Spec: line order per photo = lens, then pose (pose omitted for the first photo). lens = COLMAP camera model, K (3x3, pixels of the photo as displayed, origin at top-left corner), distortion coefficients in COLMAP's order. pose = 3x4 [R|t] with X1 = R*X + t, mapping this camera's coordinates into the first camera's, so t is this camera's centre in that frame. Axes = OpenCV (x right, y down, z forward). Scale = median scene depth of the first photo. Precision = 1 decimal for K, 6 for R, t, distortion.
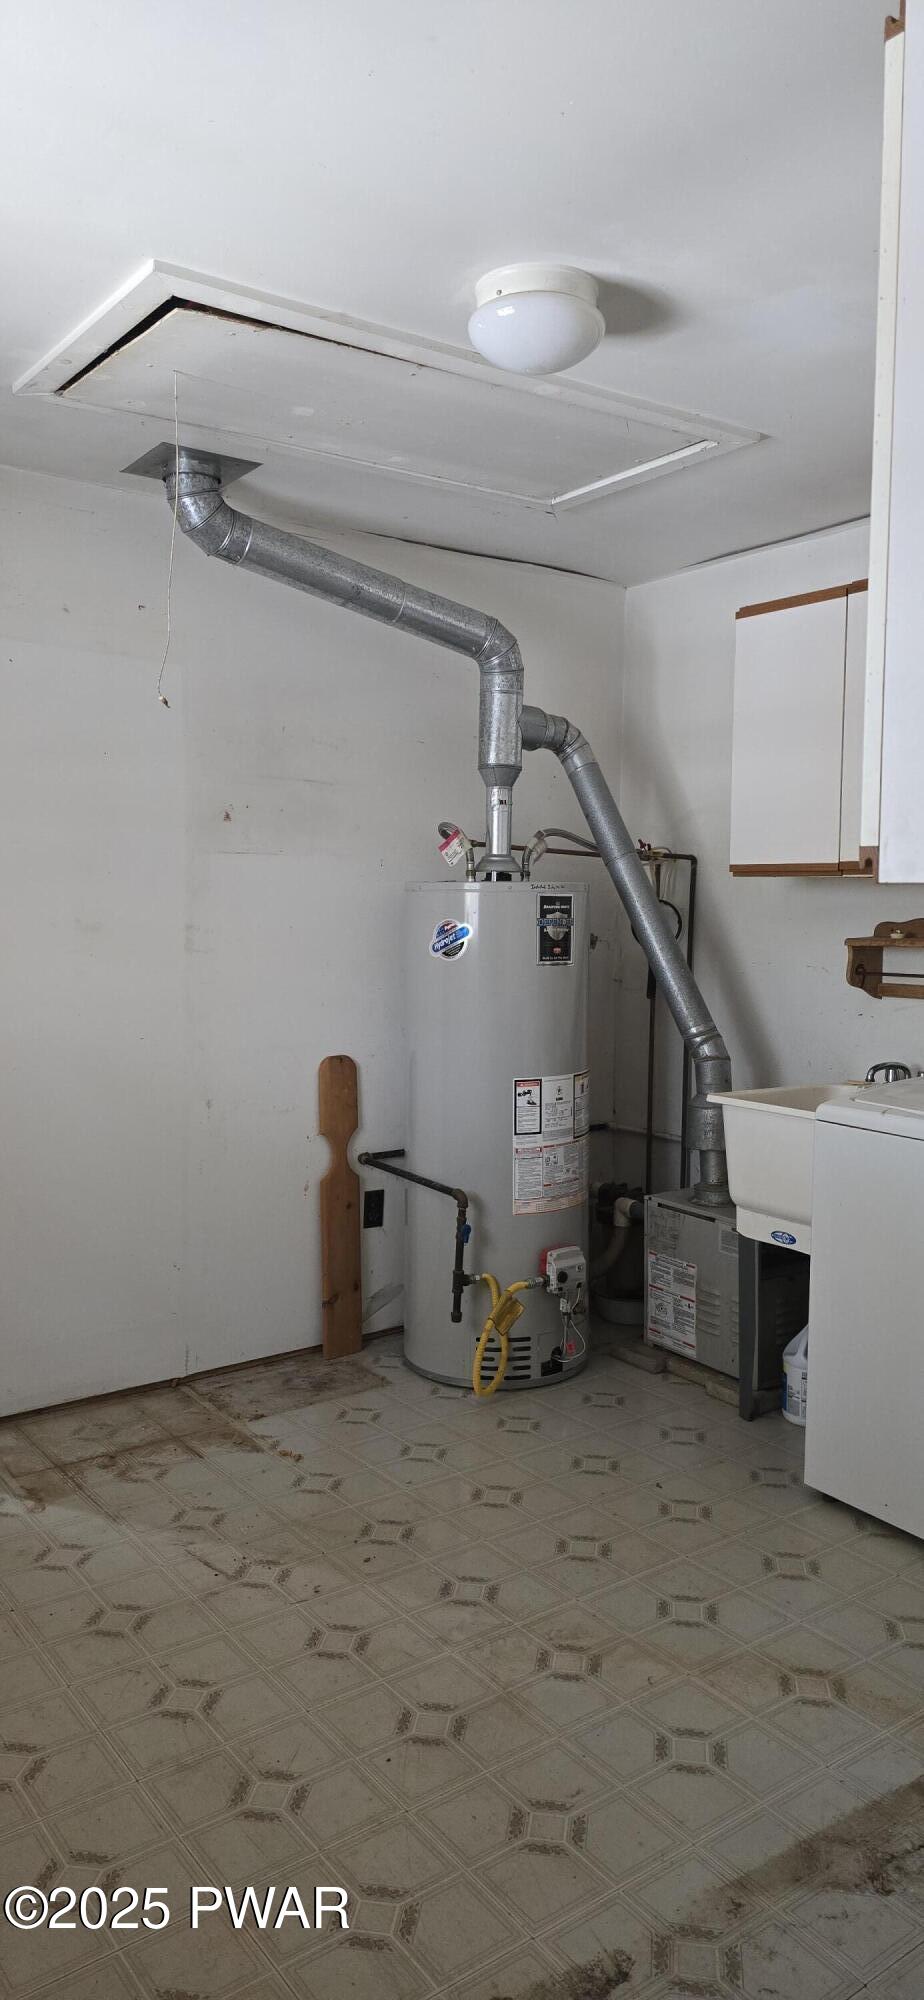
lens RADIAL K [[1319.6, 0, 462.0], [0, 1319.6, 1000.0], [0, 0, 1]] dist [0.000013, -0.001416]
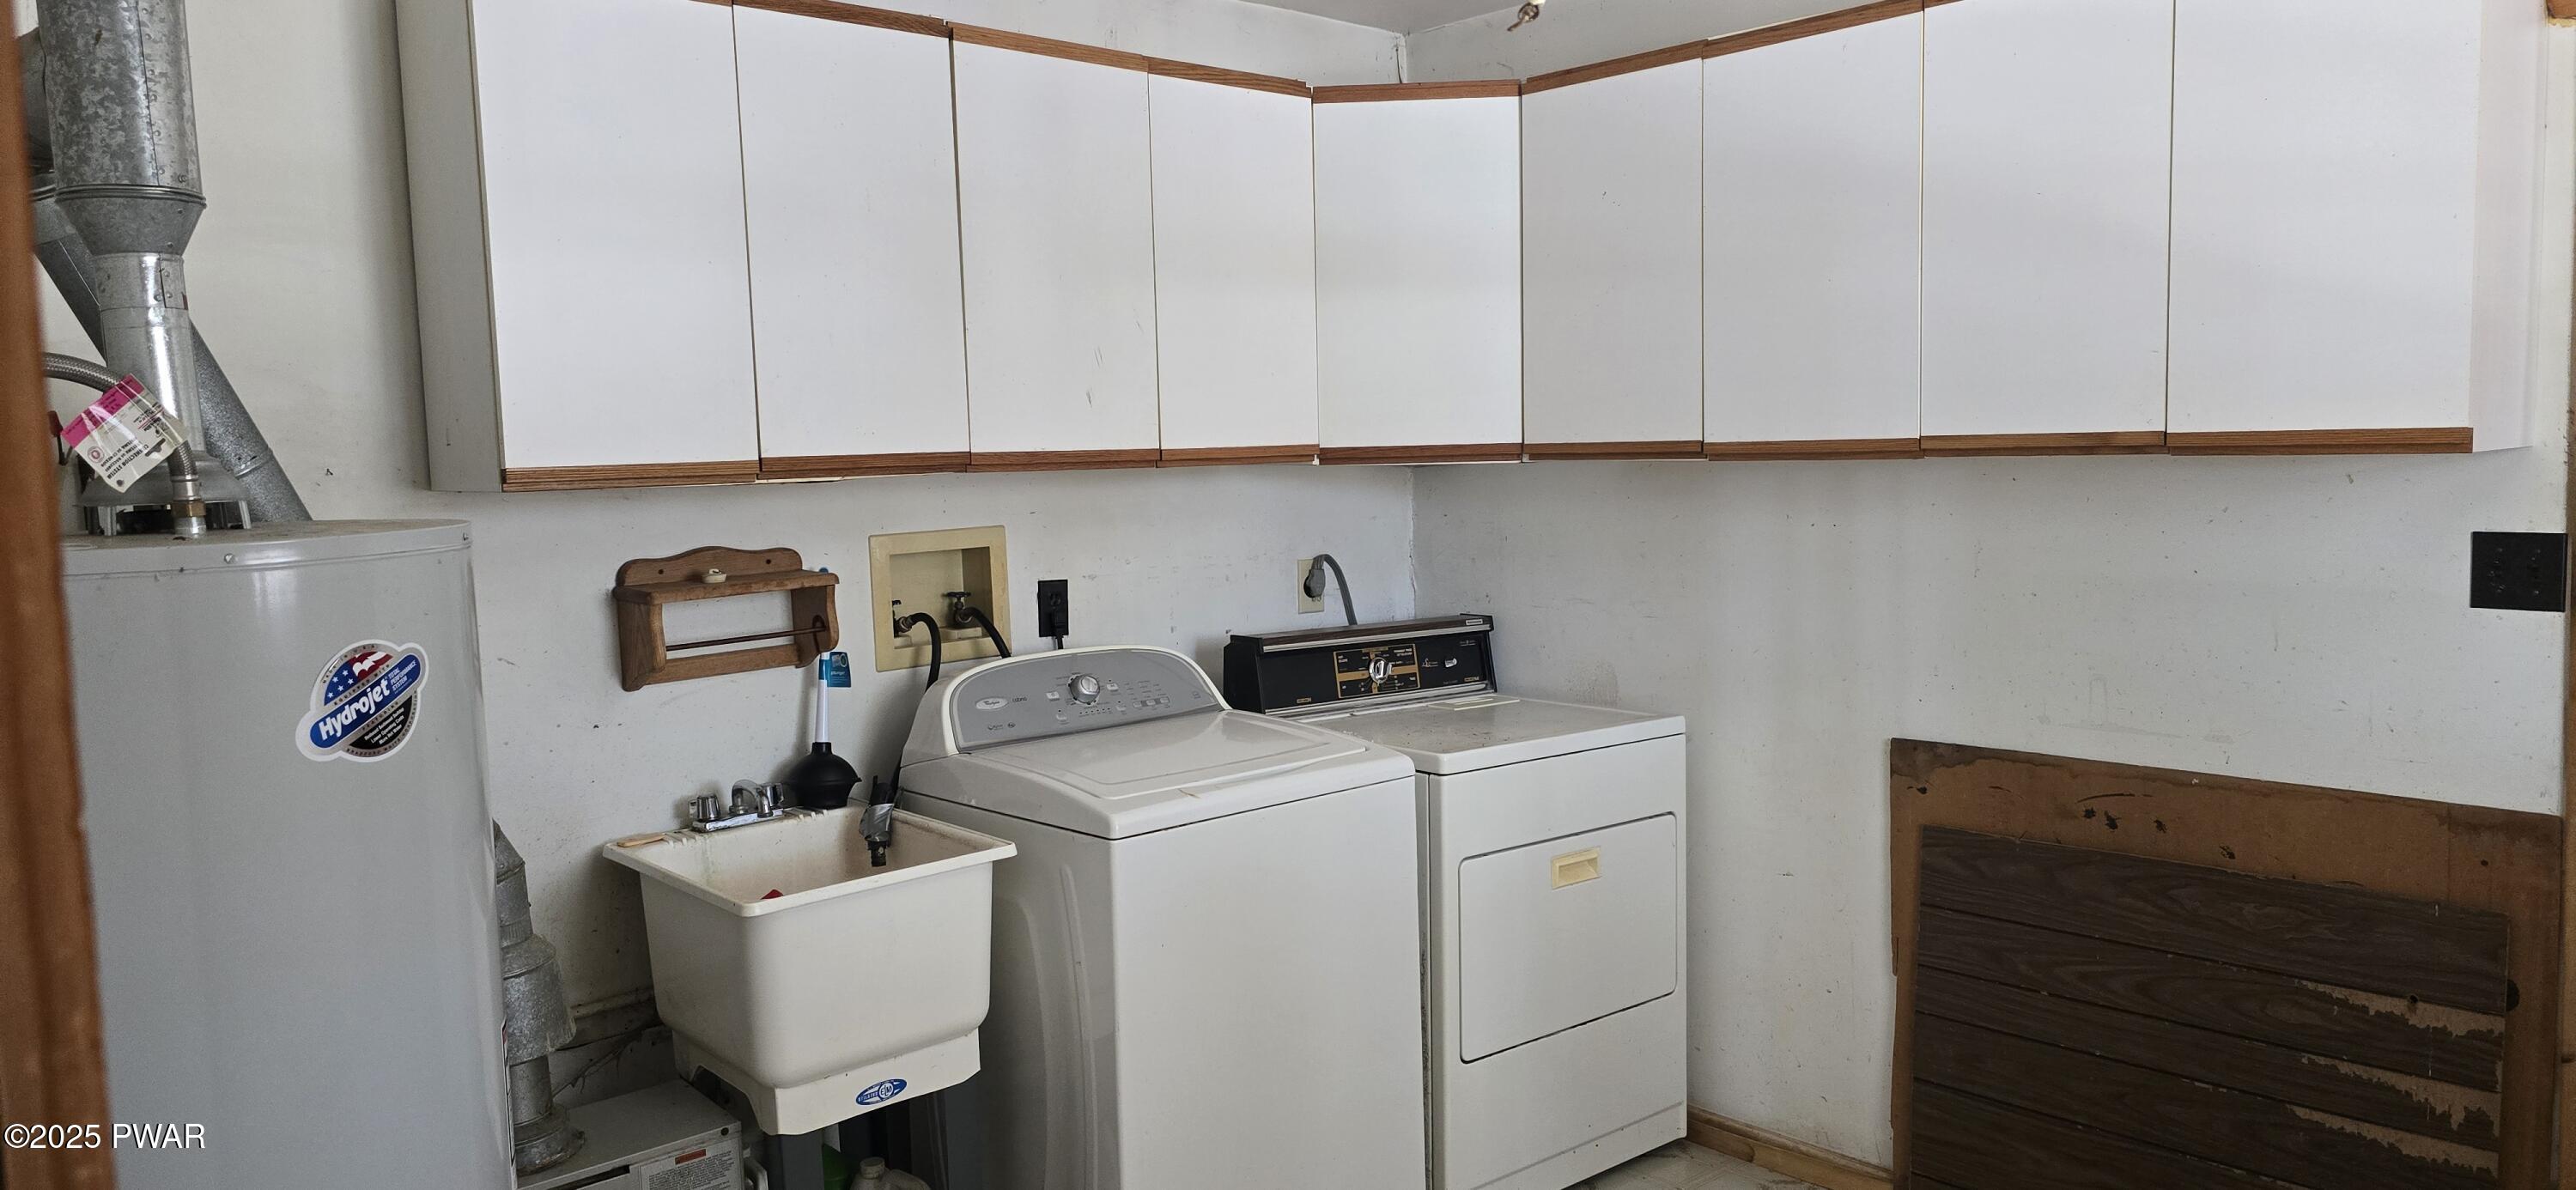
lens RADIAL K [[1699.6, 0, 1288.0], [0, 1699.6, 595.0], [0, 0, 1]] dist [0.000013, -0.001416]
pose [[-0.122793, -0.092428, 0.988119, -0.469697], [0.117888, 0.987246, 0.106996, -0.091533], [-0.985406, 0.129626, -0.110331, 0.807762]]
